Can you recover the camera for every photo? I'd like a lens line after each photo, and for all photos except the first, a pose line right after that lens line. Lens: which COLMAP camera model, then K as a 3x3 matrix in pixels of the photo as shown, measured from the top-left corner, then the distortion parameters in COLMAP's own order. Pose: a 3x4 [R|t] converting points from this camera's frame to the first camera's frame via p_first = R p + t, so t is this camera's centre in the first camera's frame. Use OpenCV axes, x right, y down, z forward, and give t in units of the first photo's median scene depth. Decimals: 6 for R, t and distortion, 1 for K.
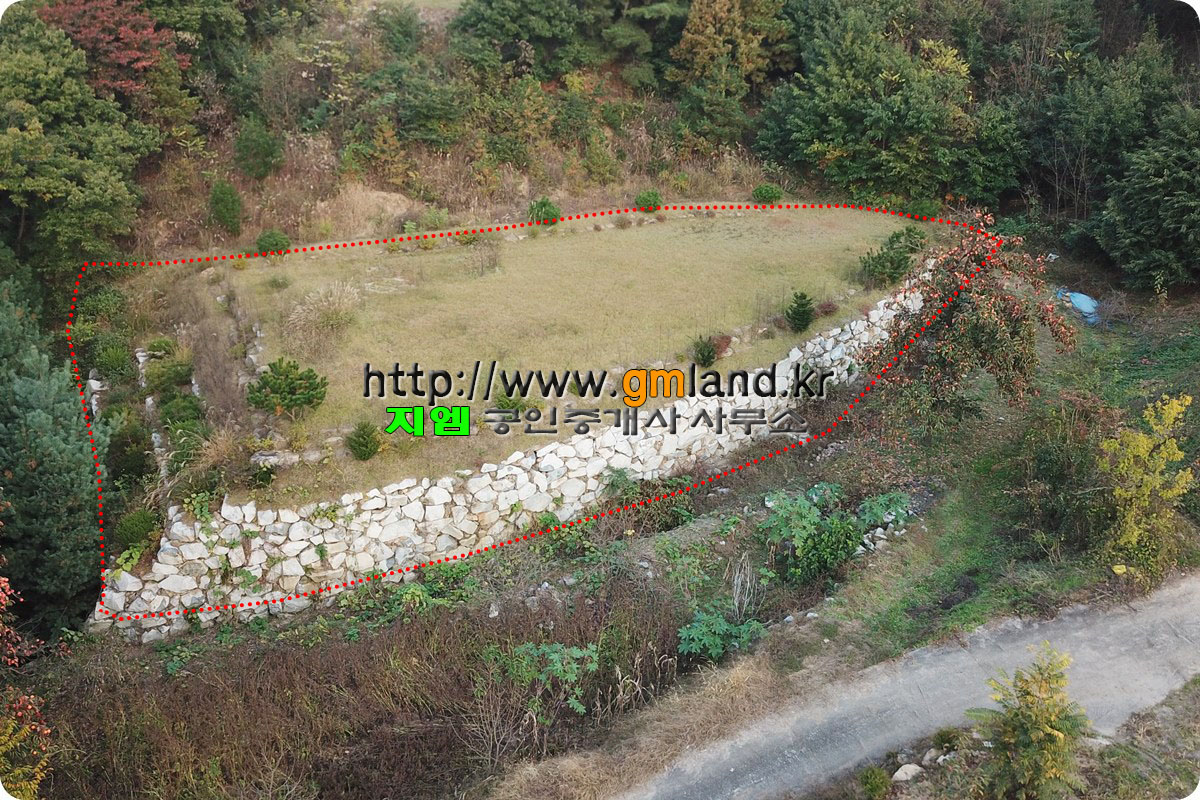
lens RADIAL K [[908.3, 0, 600.6], [0, 908.3, 400.6], [0, 0, 1]] dist [-0.000055, -0.000244]
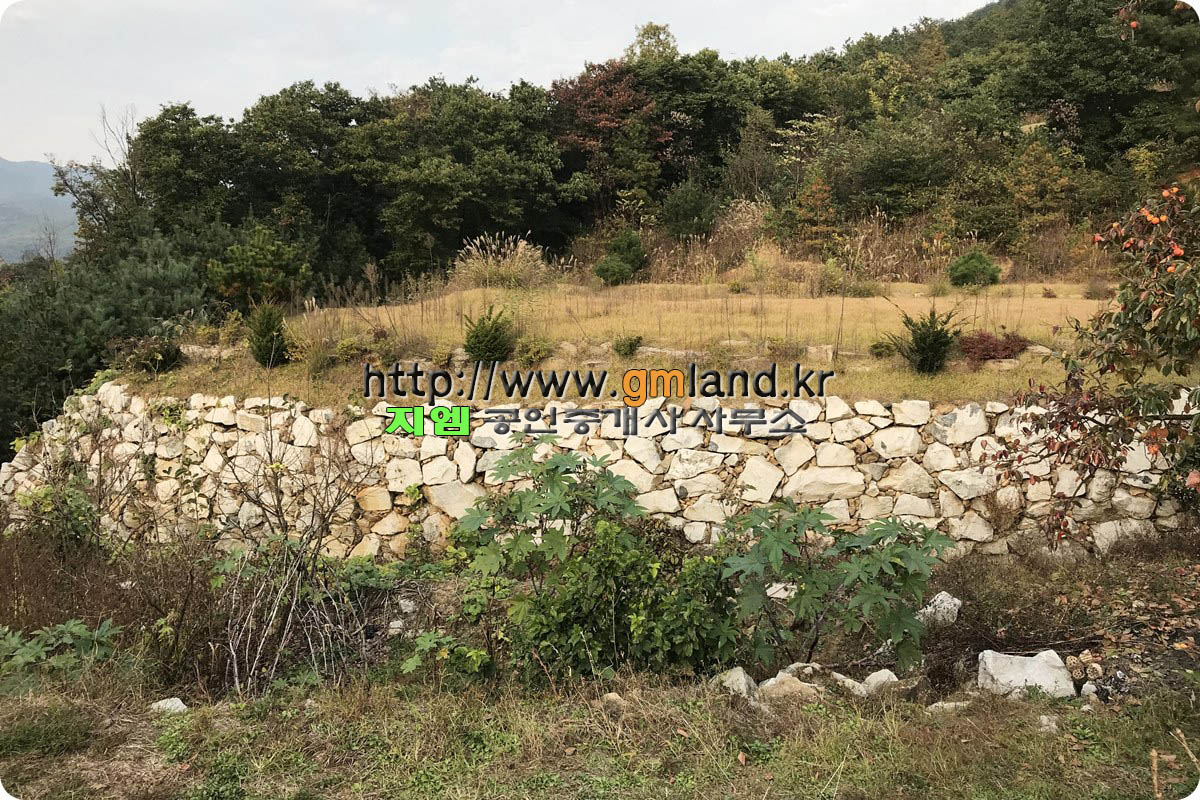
lens RADIAL K [[924.4, 0, 600.0], [0, 924.4, 399.1], [0, 0, 1]] dist [0.001146, 0.001161]
pose [[0.737467, 0.124338, -0.663839, 0.378513], [-0.288544, 0.946693, -0.143230, 0.114697], [0.610643, 0.297174, 0.734032, 0.652995]]
